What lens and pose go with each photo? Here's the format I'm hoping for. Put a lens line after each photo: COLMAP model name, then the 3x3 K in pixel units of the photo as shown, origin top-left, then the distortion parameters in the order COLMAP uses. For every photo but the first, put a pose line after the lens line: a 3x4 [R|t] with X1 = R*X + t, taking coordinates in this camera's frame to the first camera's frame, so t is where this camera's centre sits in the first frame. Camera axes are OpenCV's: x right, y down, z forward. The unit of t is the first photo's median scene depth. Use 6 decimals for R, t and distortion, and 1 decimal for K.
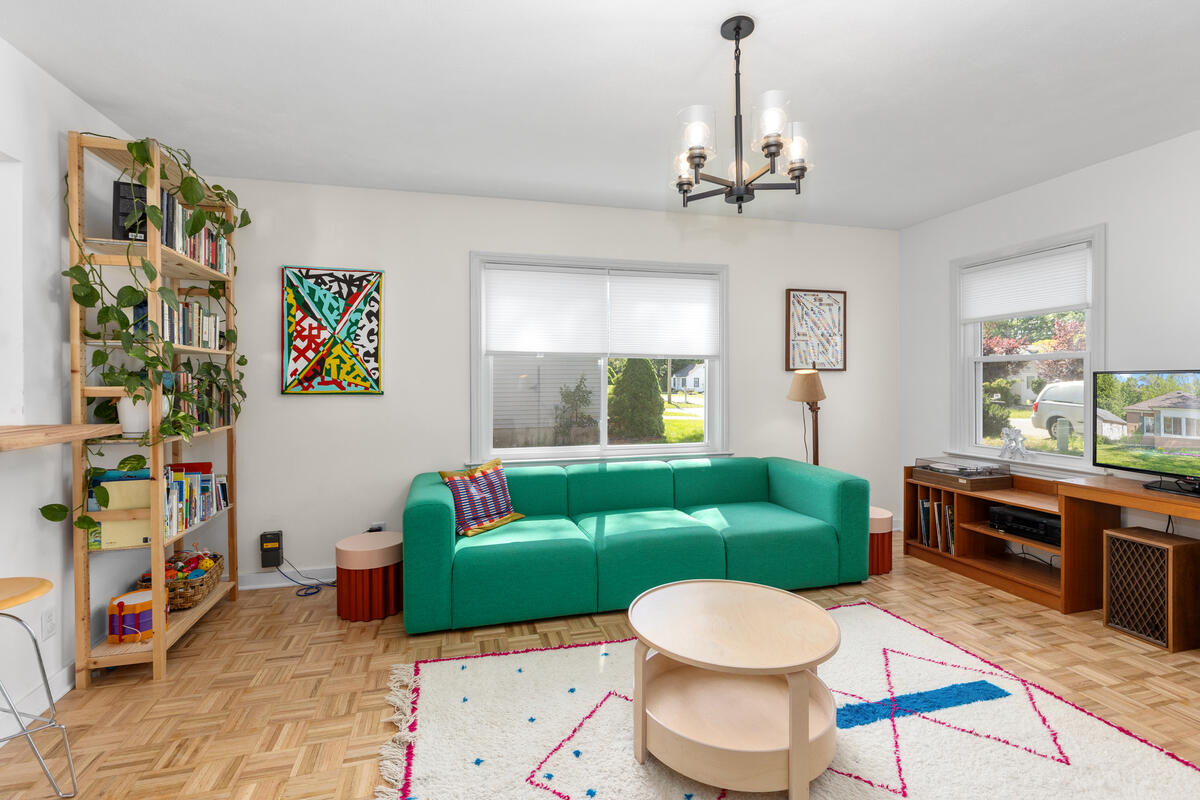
lens RADIAL K [[552.5, 0, 586.9], [0, 552.5, 391.4], [0, 0, 1]] dist [-0.001104, -0.000990]
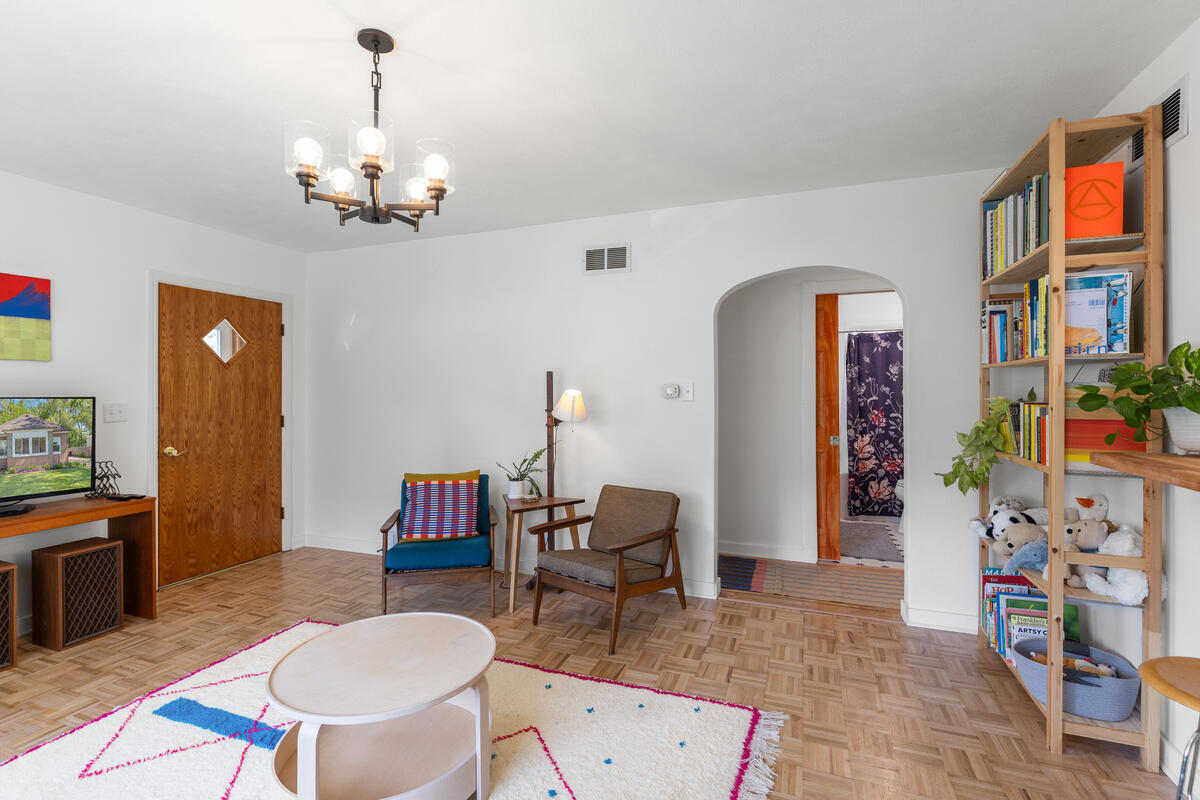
lens RADIAL K [[552.5, 0, 586.9], [0, 552.5, 391.4], [0, 0, 1]] dist [-0.001104, -0.000990]
pose [[-0.798941, 0.011921, 0.601292, -0.326689], [0.027525, 0.999481, 0.016757, -0.023208], [-0.600780, 0.029939, -0.798854, 0.889041]]
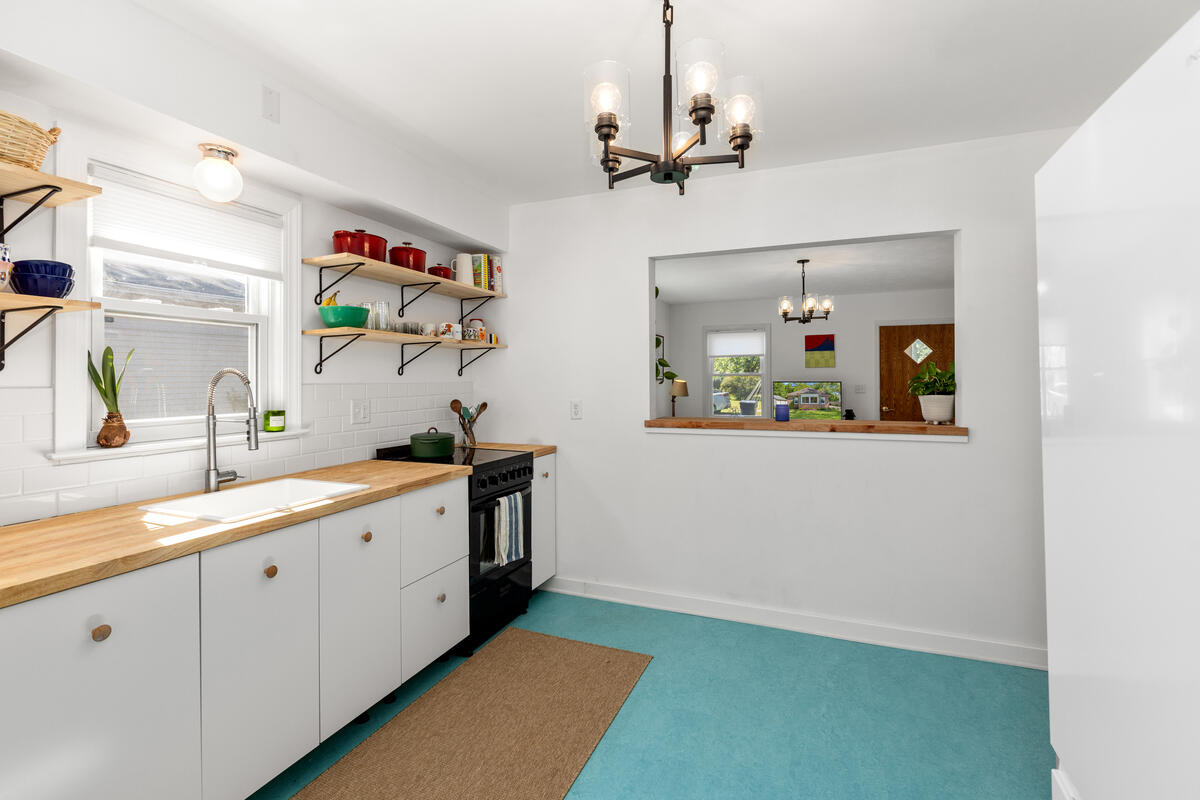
lens RADIAL K [[552.5, 0, 586.9], [0, 552.5, 391.4], [0, 0, 1]] dist [-0.001104, -0.000990]
pose [[0.626501, -0.014666, 0.779282, -1.503010], [0.024623, 0.999696, -0.000982, -0.005870], [-0.779031, 0.019804, 0.626672, 0.035594]]
